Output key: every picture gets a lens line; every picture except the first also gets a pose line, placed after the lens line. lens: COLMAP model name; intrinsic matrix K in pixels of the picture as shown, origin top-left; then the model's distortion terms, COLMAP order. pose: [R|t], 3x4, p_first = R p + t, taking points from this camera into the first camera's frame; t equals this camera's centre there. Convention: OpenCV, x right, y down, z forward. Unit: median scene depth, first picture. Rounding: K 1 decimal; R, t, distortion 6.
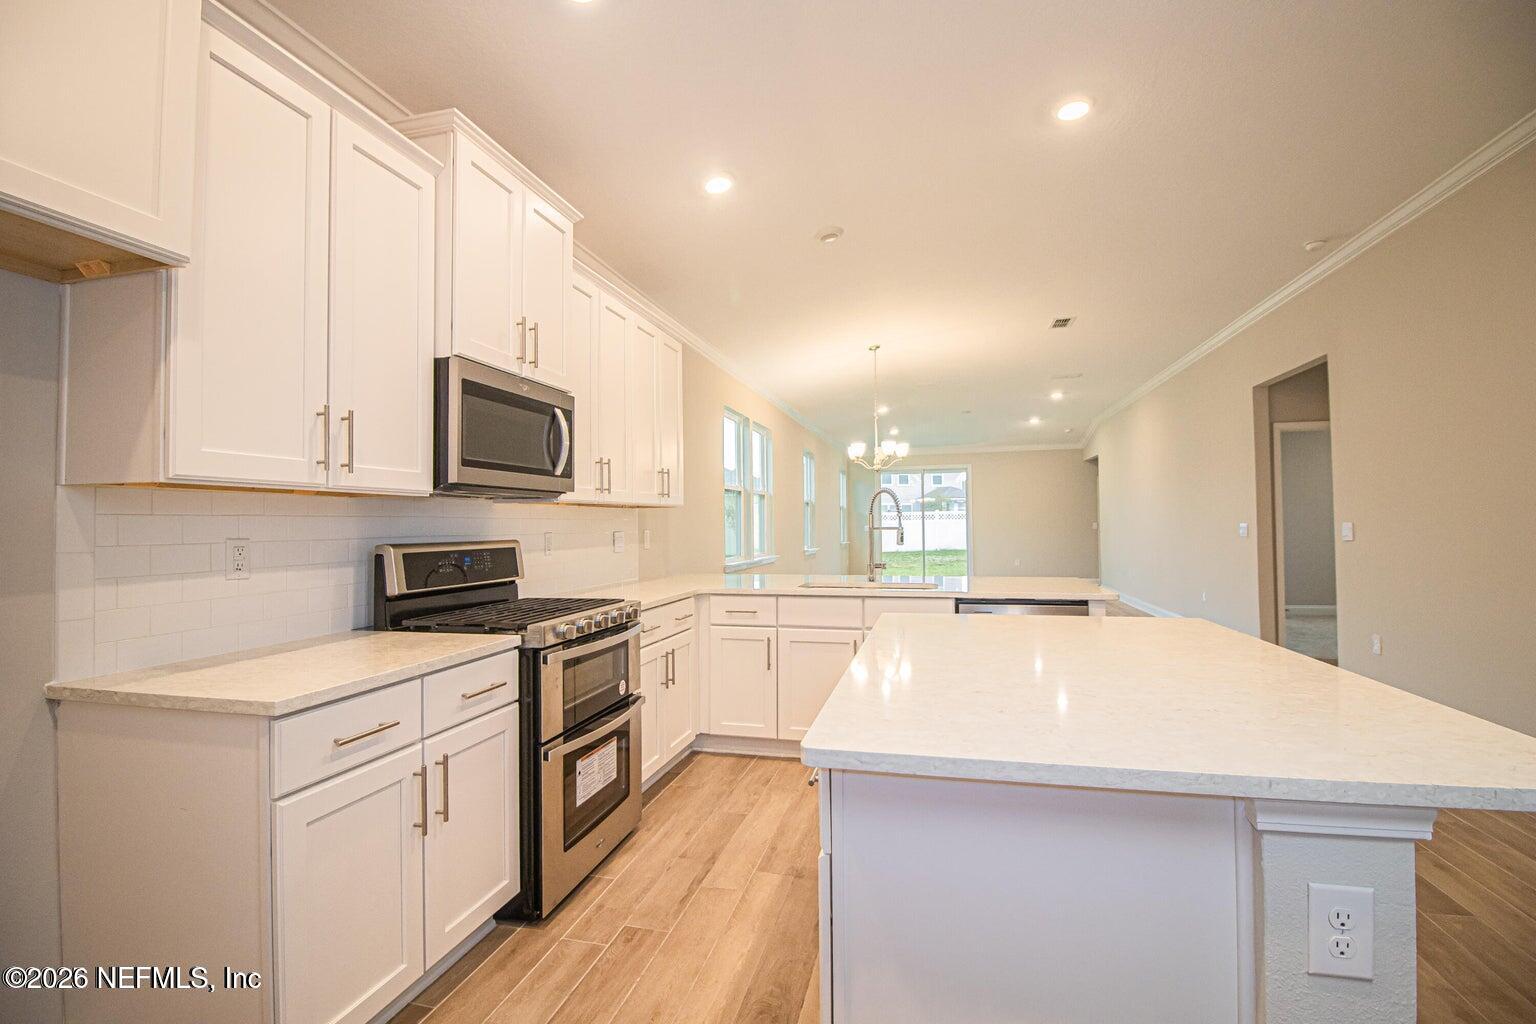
lens RADIAL K [[712.9, 0, 768.6], [0, 712.9, 505.2], [0, 0, 1]] dist [-0.016432, -0.000311]
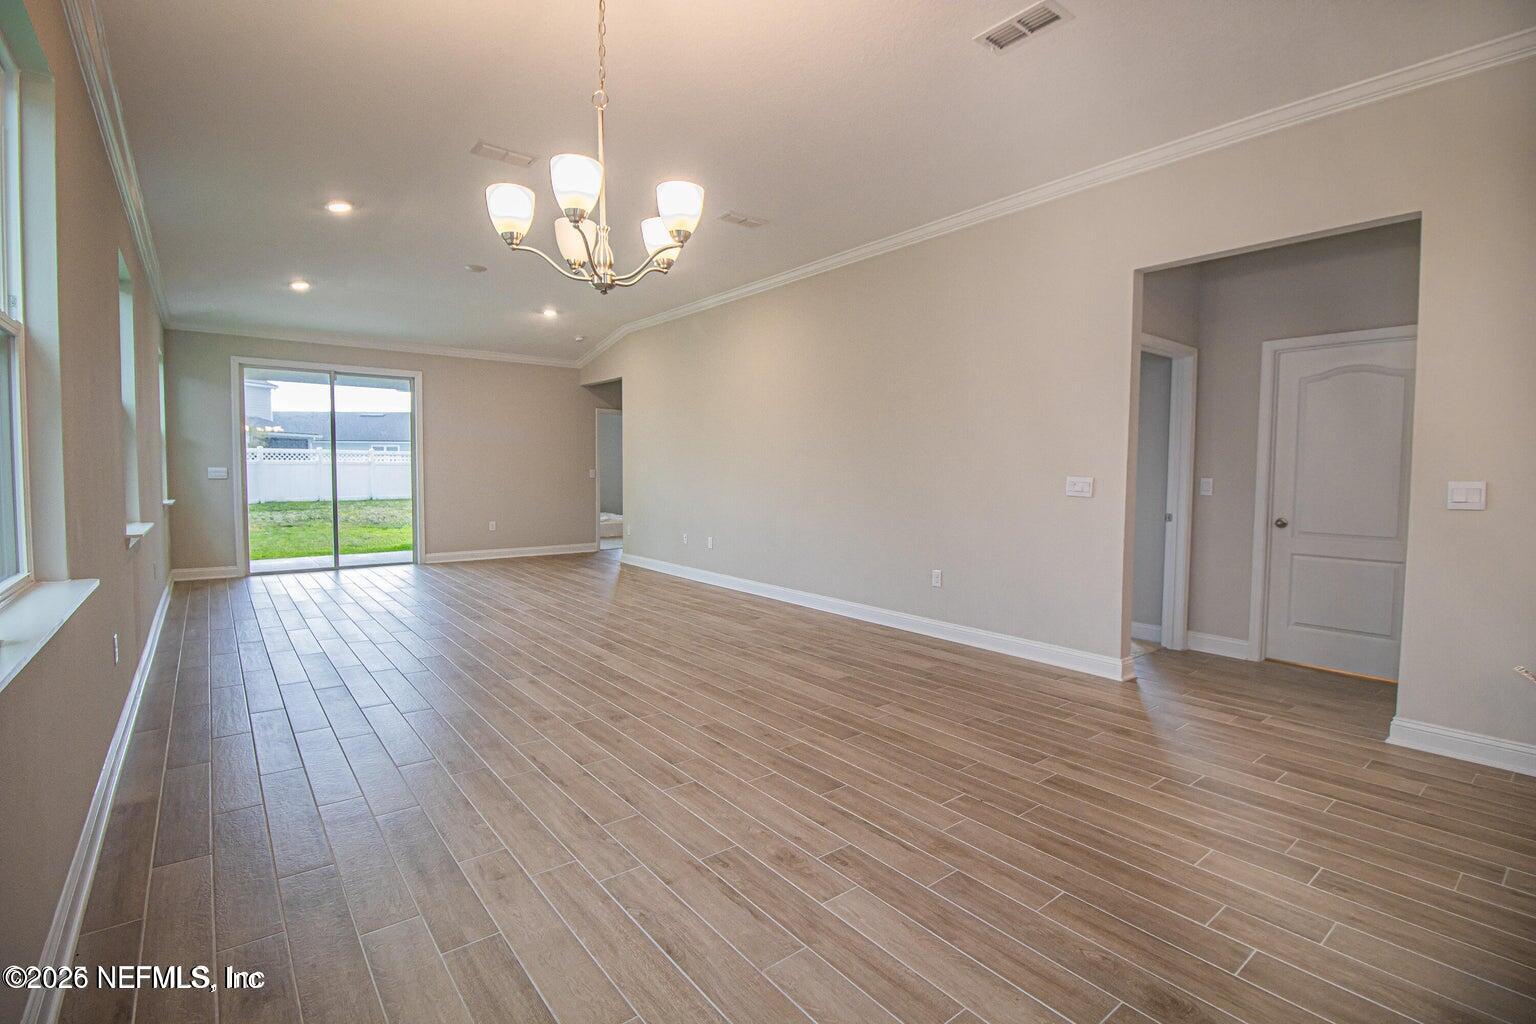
lens RADIAL K [[703.7, 0, 761.3], [0, 703.7, 505.1], [0, 0, 1]] dist [-0.001646, -0.000162]
pose [[0.614563, -0.023862, 0.788507, -0.104120], [-0.036469, 0.997614, 0.058614, 0.058847], [-0.788024, -0.064778, 0.612227, 1.854652]]
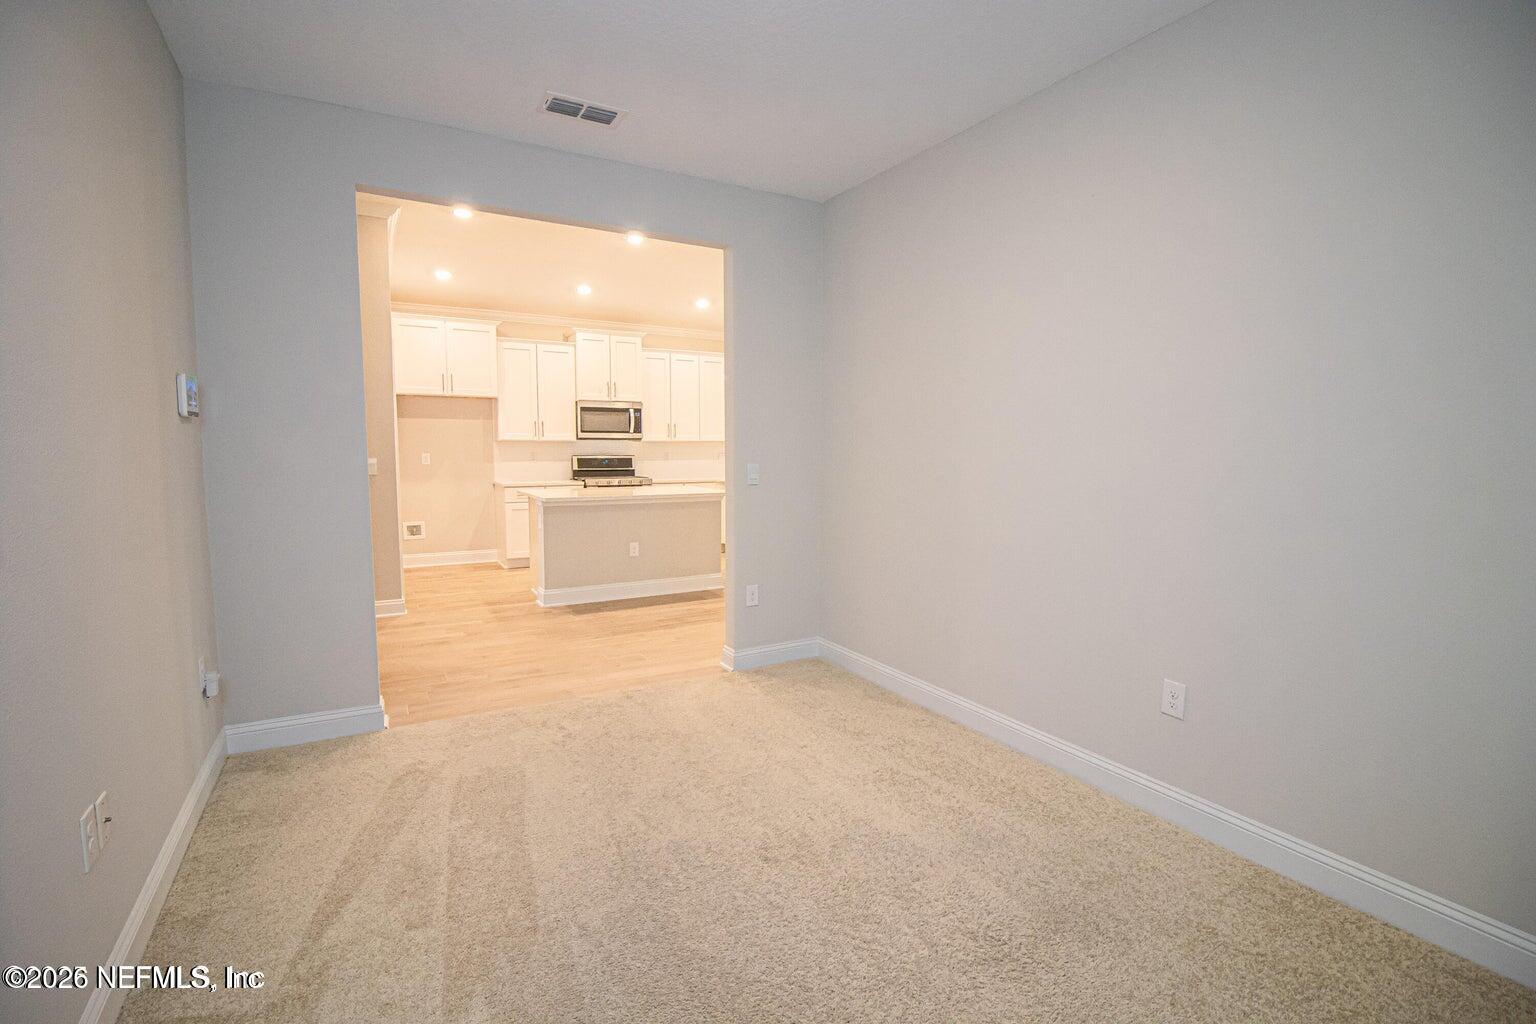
lens RADIAL K [[712.9, 0, 768.6], [0, 712.9, 505.2], [0, 0, 1]] dist [-0.016432, -0.000311]
pose [[0.690023, 0.077287, -0.719649, 2.159346], [0.008267, 0.993376, 0.114611, -0.075324], [0.723741, -0.085034, 0.684813, -0.582371]]
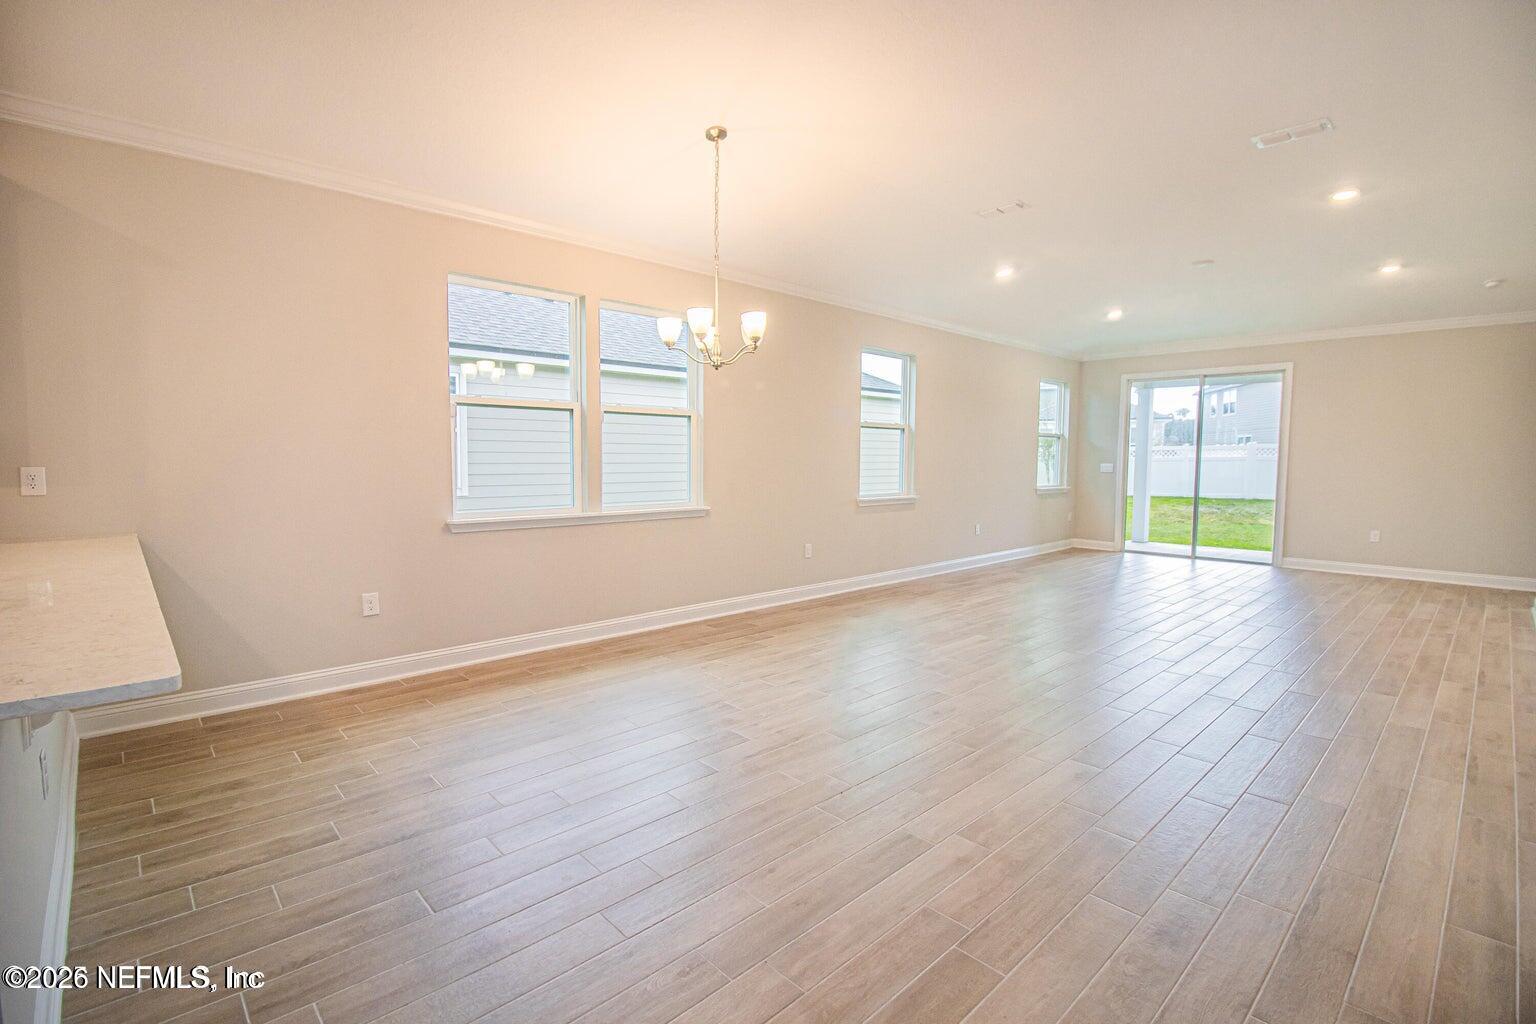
lens RADIAL K [[712.9, 0, 768.6], [0, 712.9, 505.2], [0, 0, 1]] dist [-0.016432, -0.000311]
pose [[0.841326, 0.055559, -0.537665, 1.194195], [-0.001875, 0.994997, 0.099883, 0.008915], [0.540525, -0.083026, 0.837221, 1.345026]]
